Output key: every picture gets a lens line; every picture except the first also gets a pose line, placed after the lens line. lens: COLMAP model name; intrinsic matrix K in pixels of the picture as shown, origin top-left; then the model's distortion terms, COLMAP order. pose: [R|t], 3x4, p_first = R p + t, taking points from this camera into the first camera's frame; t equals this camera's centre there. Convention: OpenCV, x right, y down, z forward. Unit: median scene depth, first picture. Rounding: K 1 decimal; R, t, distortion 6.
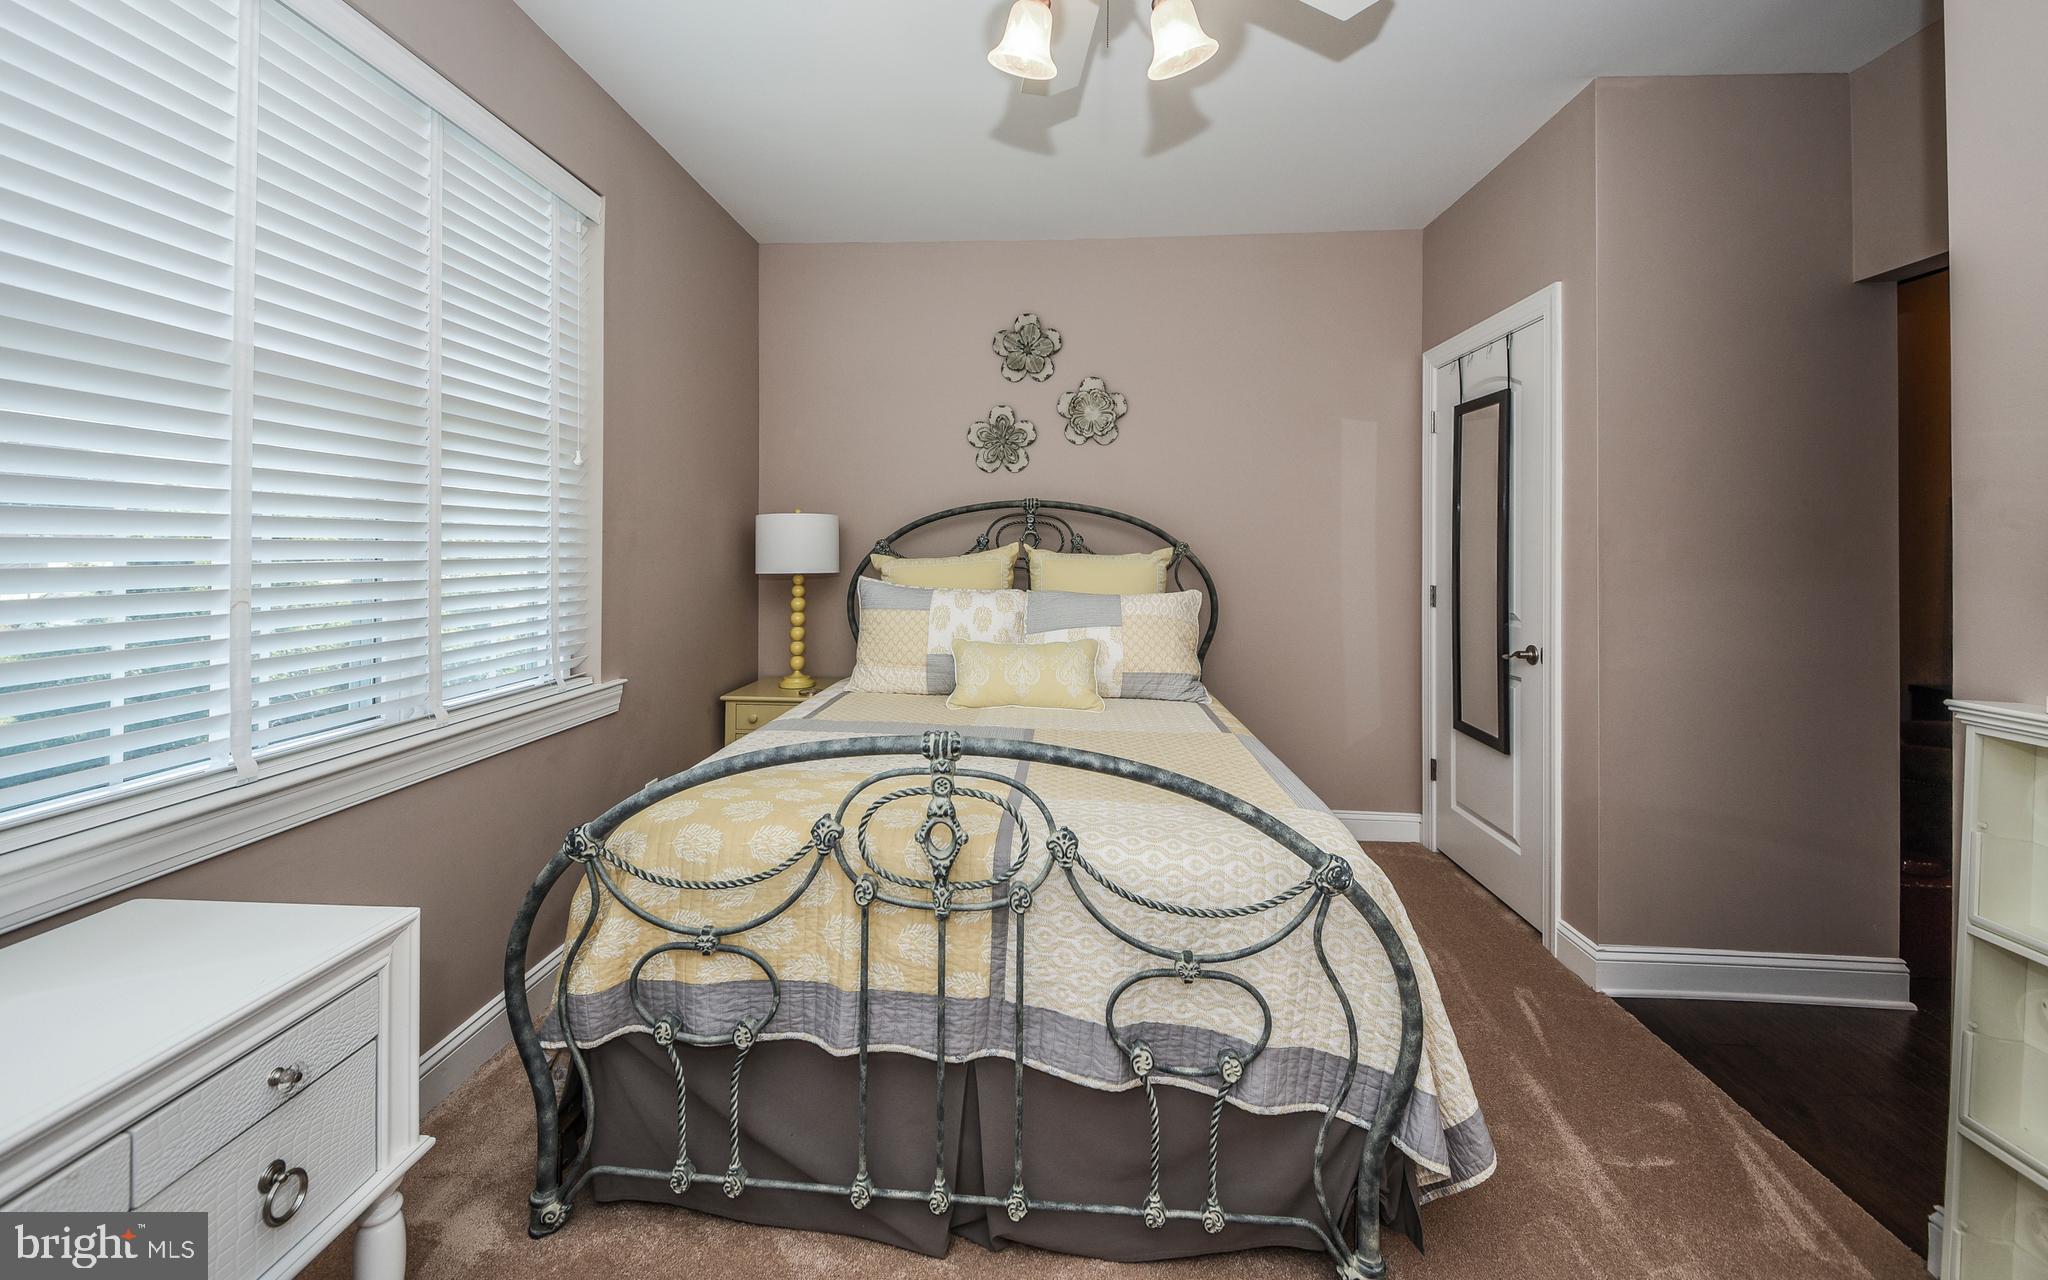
lens RADIAL K [[769.0, 0, 989.7], [0, 769.0, 545.0], [0, 0, 1]] dist [0.039845, -0.027421]
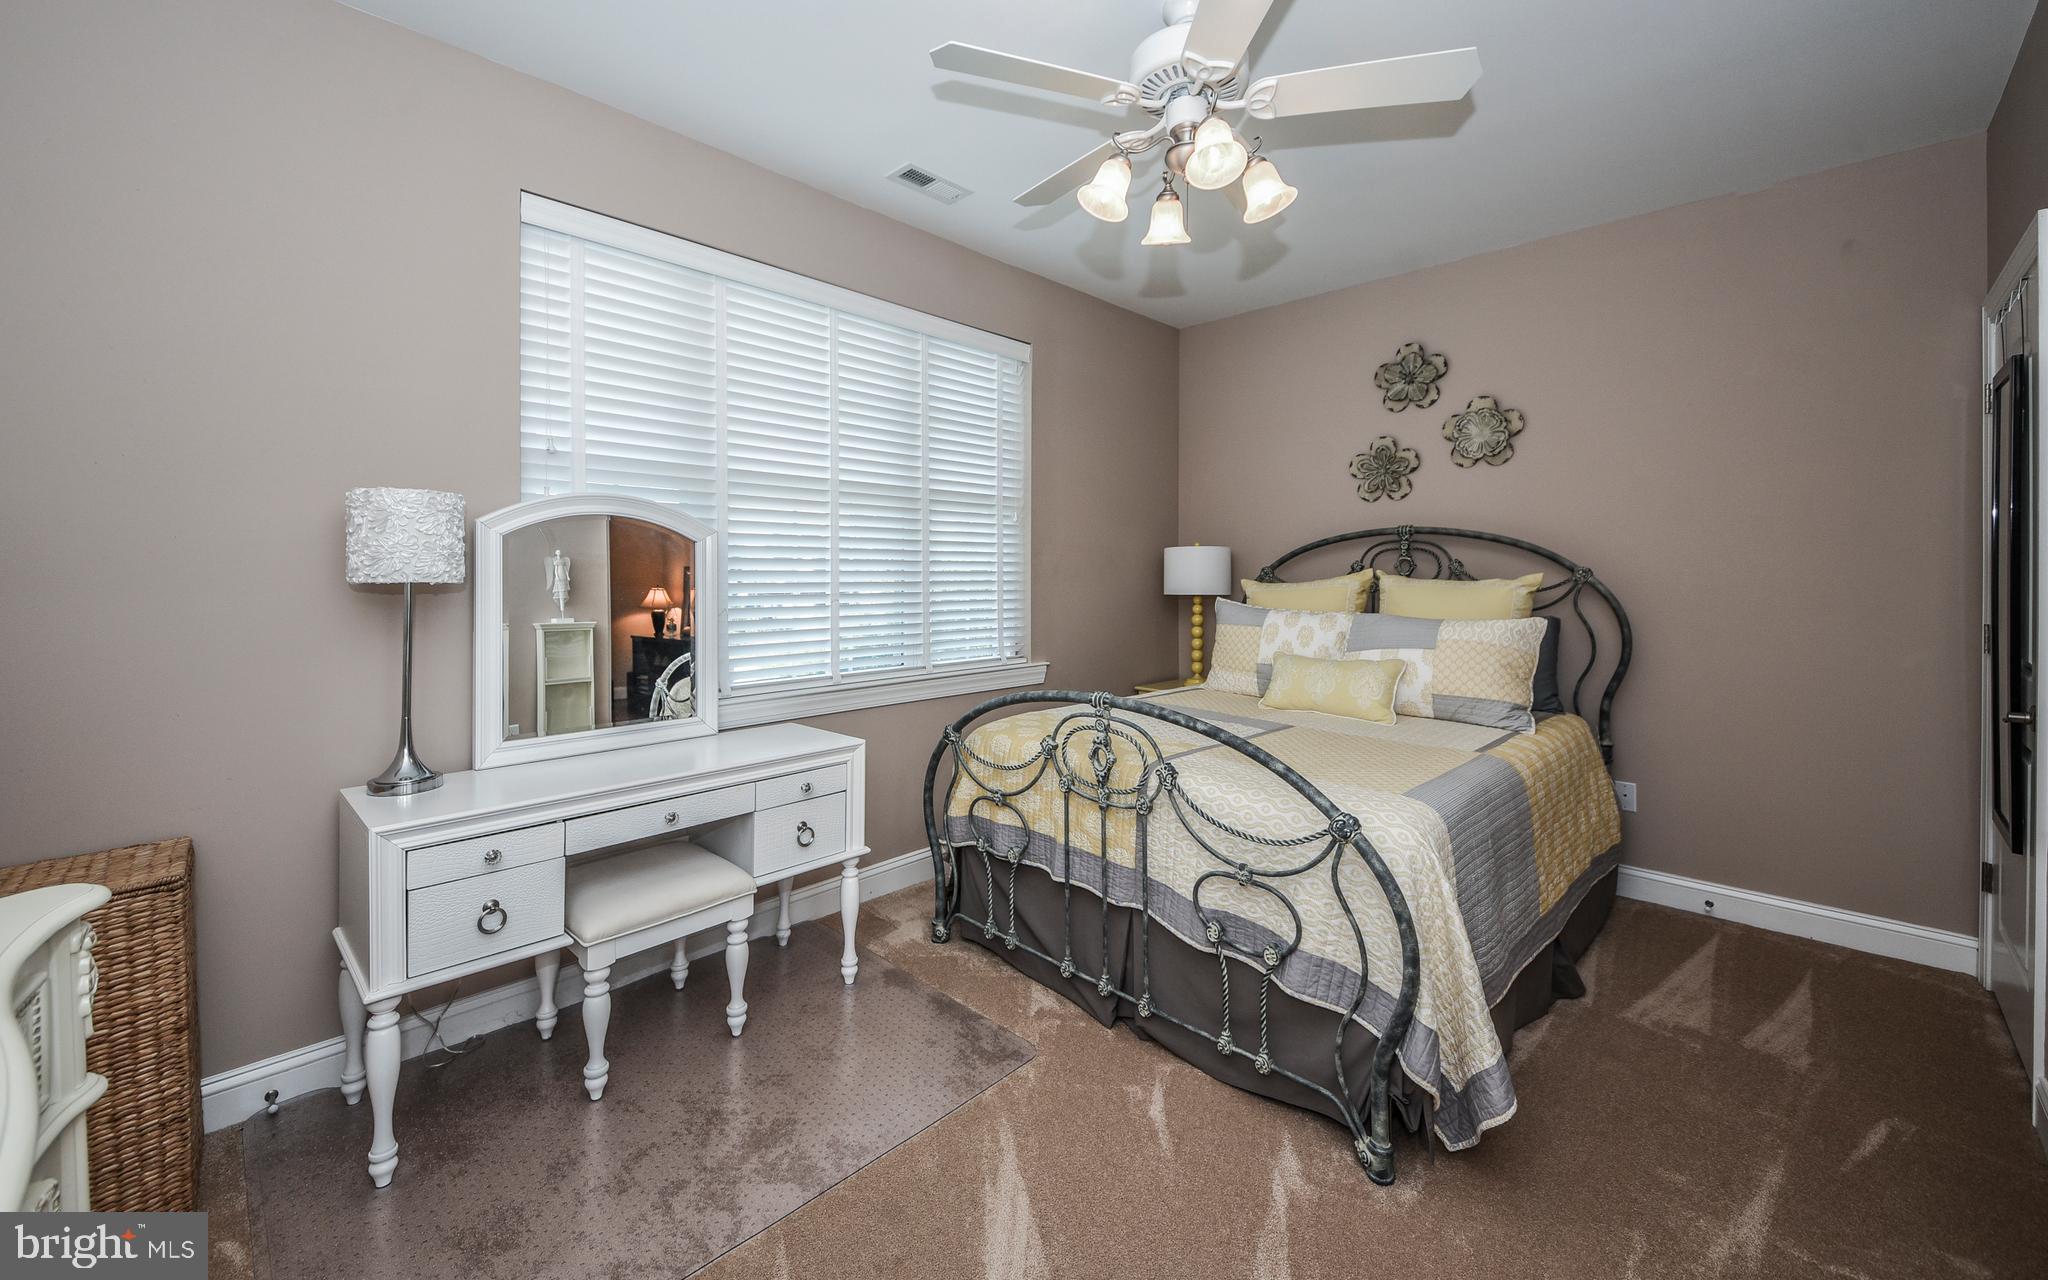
lens RADIAL K [[791.6, 0, 1018.8], [0, 791.6, 571.2], [0, 0, 1]] dist [0.020091, -0.016943]
pose [[0.757541, -0.003968, -0.652776, 0.848912], [0.003751, 0.999991, -0.001726, 0.000862], [0.652777, -0.001141, 0.757549, -0.326643]]
